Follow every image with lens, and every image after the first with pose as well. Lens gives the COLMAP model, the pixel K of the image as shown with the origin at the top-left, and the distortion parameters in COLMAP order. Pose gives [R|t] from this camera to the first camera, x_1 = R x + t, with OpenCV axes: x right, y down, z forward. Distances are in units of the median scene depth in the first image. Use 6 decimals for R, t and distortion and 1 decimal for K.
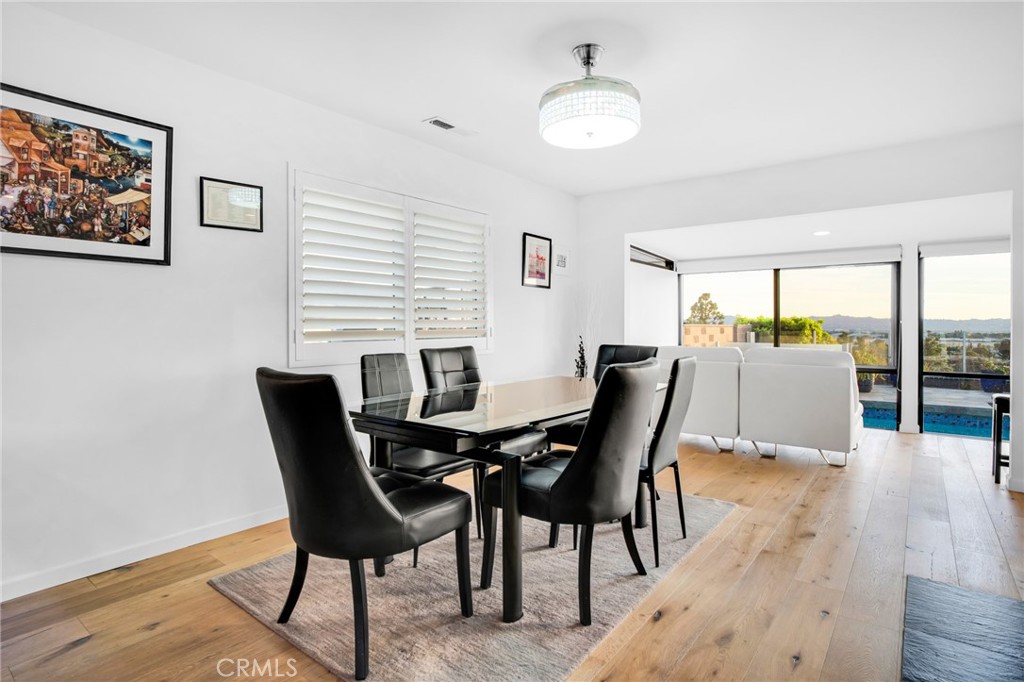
lens RADIAL K [[538.8, 0, 519.4], [0, 538.8, 321.6], [0, 0, 1]] dist [-0.026100, 0.007673]
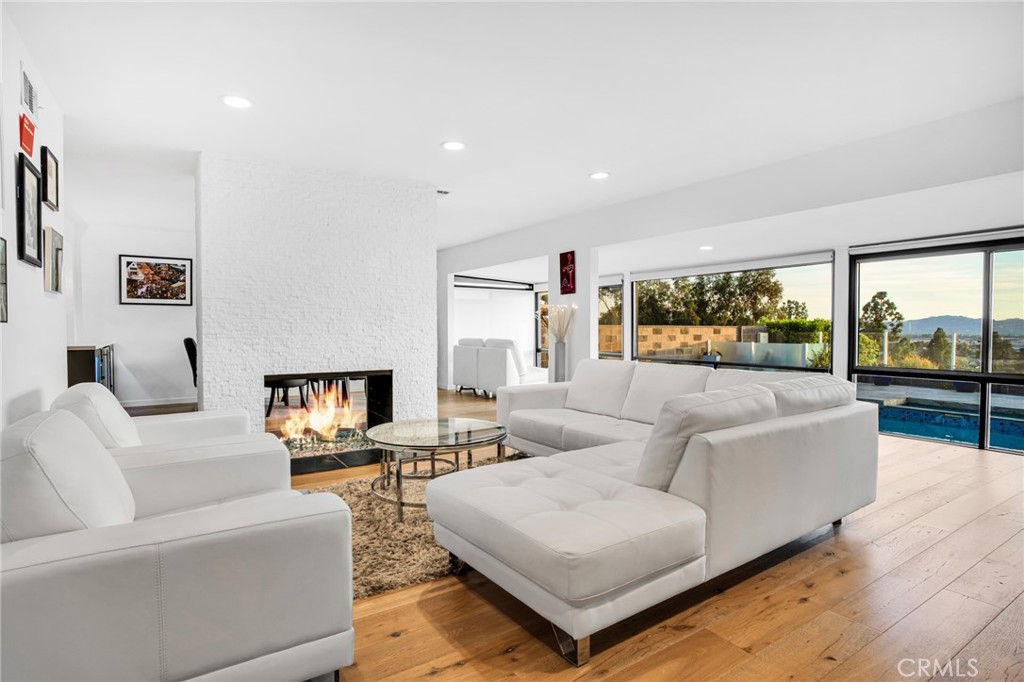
lens RADIAL K [[538.8, 0, 515.0], [0, 538.8, 335.1], [0, 0, 1]] dist [-0.026100, 0.007673]
pose [[0.944107, 0.007927, -0.329543, 2.107999], [-0.000332, 0.999733, 0.023097, -0.010929], [0.329638, -0.021697, 0.943858, -1.270531]]
